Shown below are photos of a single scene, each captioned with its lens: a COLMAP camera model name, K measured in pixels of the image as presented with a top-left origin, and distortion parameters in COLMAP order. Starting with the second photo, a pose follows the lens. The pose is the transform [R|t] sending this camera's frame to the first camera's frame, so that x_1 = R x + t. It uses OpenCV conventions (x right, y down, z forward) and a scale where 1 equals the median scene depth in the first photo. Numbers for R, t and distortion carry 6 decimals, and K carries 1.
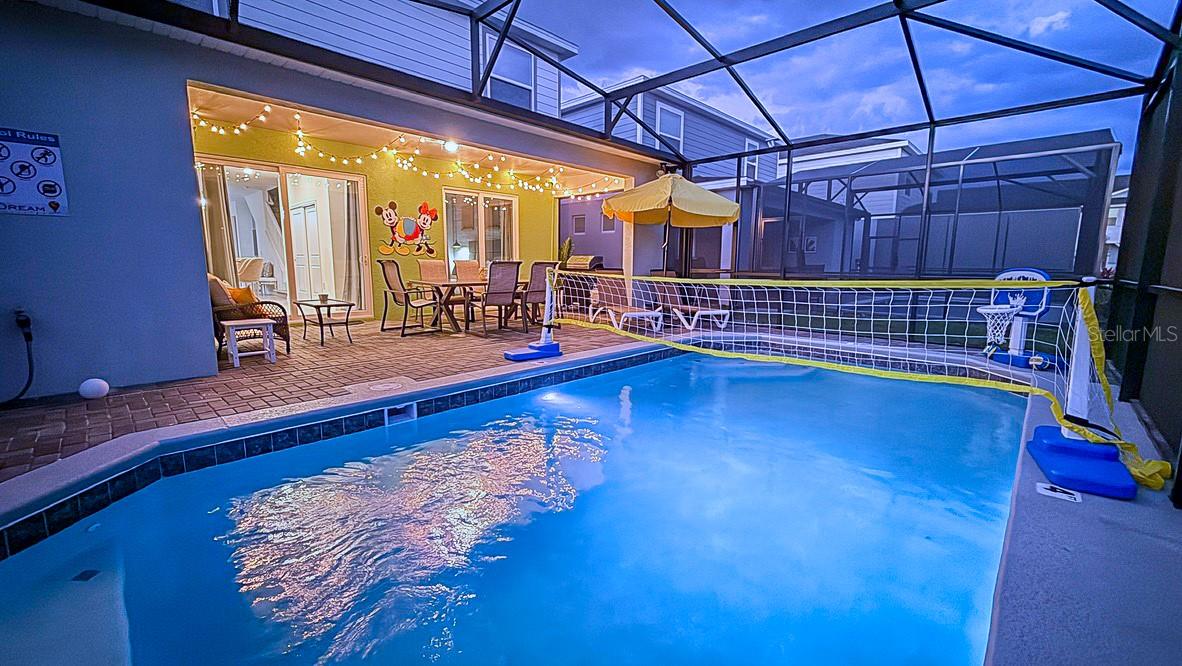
lens RADIAL K [[471.8, 0, 591.0], [0, 471.8, 334.9], [0, 0, 1]] dist [-0.003507, 0.000761]
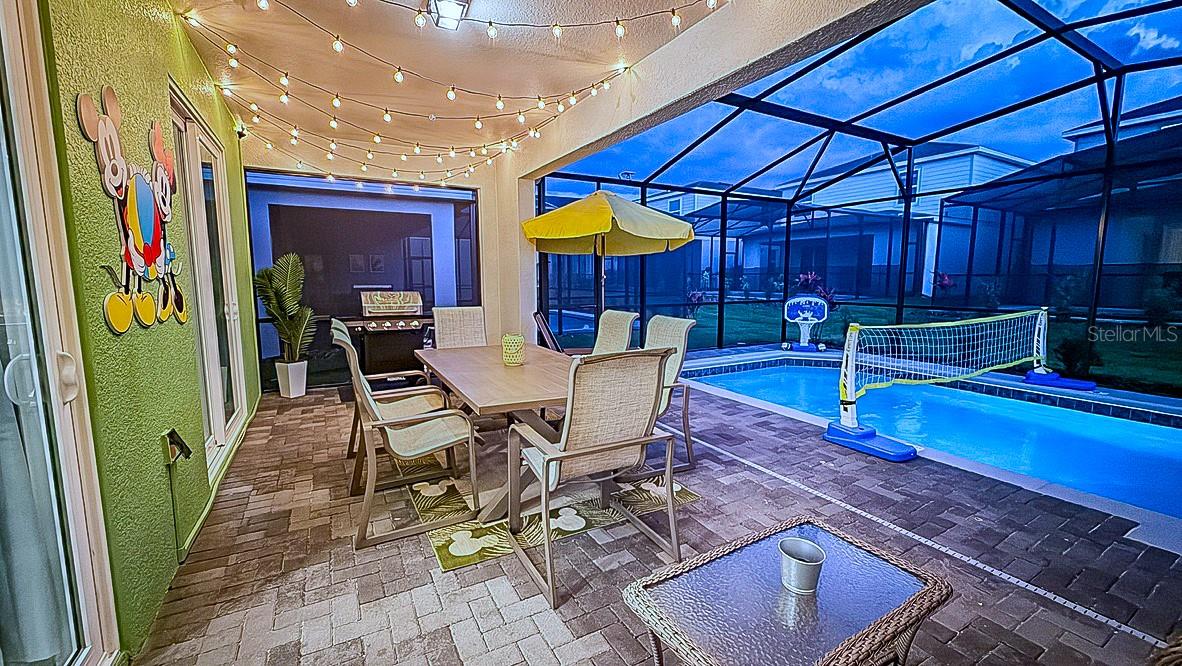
lens RADIAL K [[471.8, 0, 591.6], [0, 471.8, 332.1], [0, 0, 1]] dist [-0.003507, 0.000761]
pose [[0.279944, -0.121165, 0.952340, -0.817479], [0.145304, 0.985923, 0.082725, -0.225712], [-0.948956, 0.115221, 0.293608, 1.057190]]
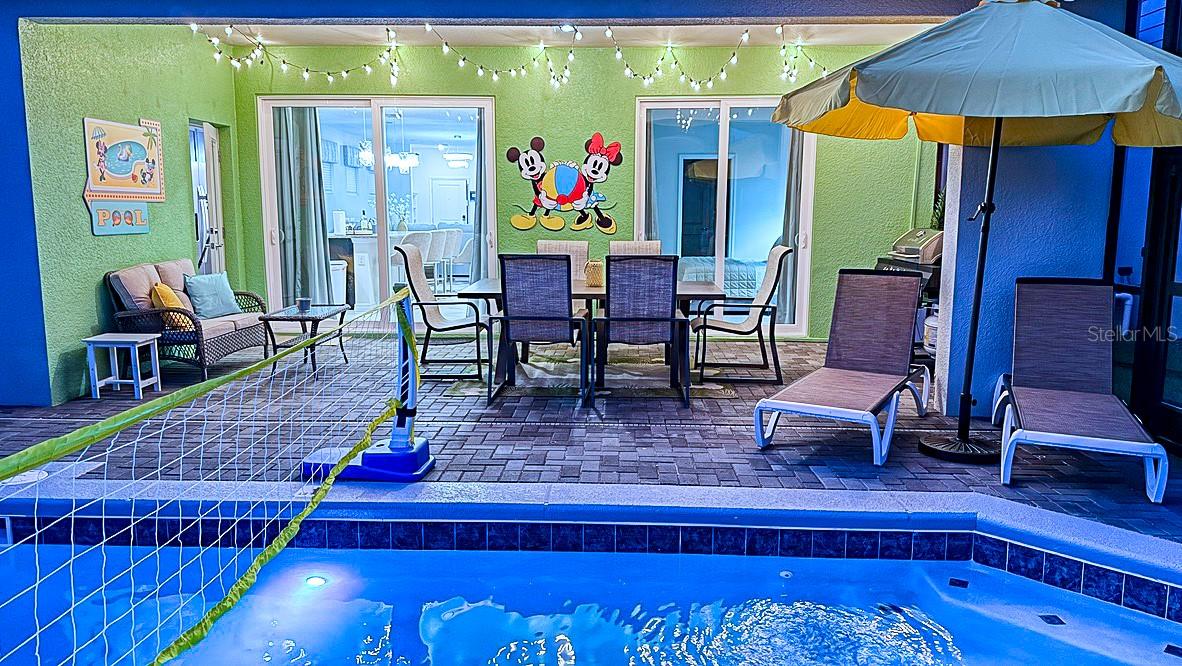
lens RADIAL K [[829.7, 0, 597.8], [0, 829.7, 336.7], [0, 0, 1]] dist [0.064733, -0.085474]
pose [[0.672338, 0.104463, -0.732836, 0.555283], [-0.110900, 0.993034, 0.039808, -0.129026], [0.731890, 0.054507, 0.679239, 0.543117]]
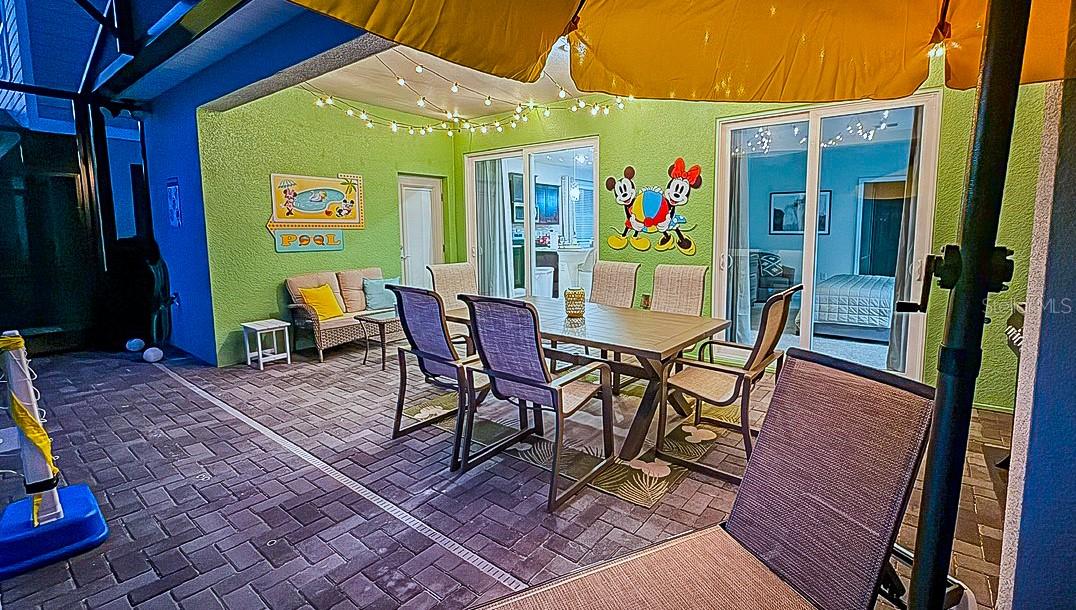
lens RADIAL K [[473.5, 0, 590.4], [0, 473.5, 275.6], [0, 0, 1]] dist [-0.001765, 0.000161]
pose [[0.135130, 0.092722, -0.986480, 0.298208], [-0.147414, 0.986412, 0.072523, -0.251058], [0.979800, 0.135621, 0.146963, 1.243026]]
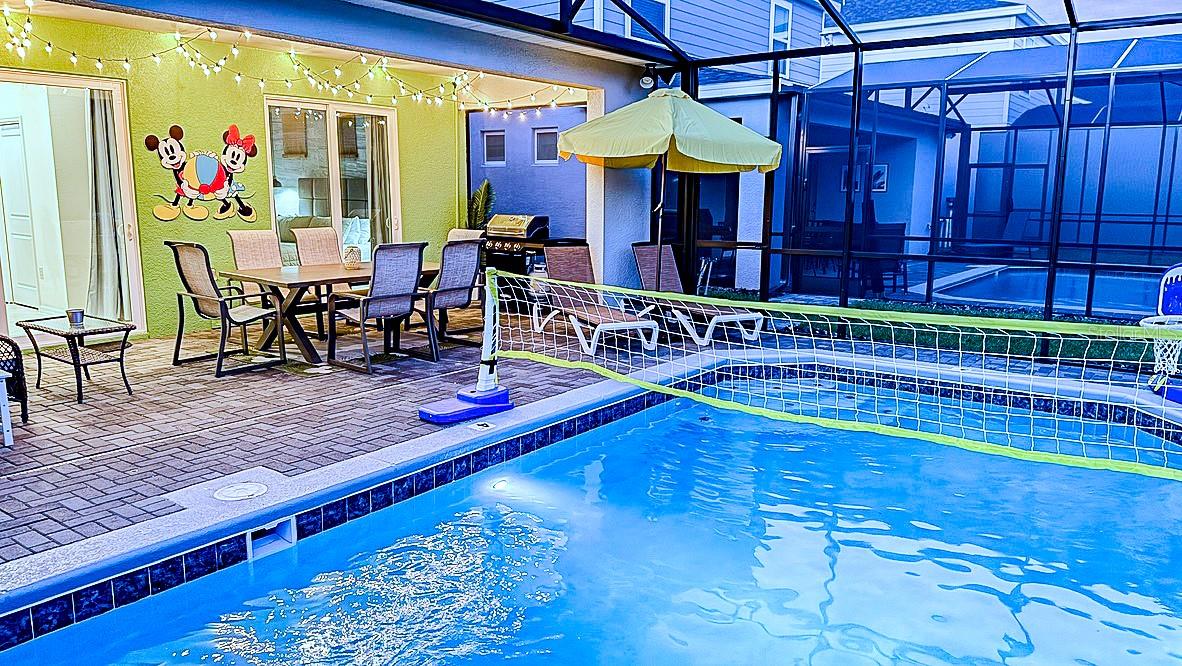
lens RADIAL K [[829.7, 0, 597.2], [0, 829.7, 331.8], [0, 0, 1]] dist [0.064733, -0.085474]
pose [[0.992228, -0.021491, 0.122564, -0.075865], [0.018994, 0.999588, 0.021502, -0.071646], [-0.122975, -0.019007, 0.992228, -0.071874]]
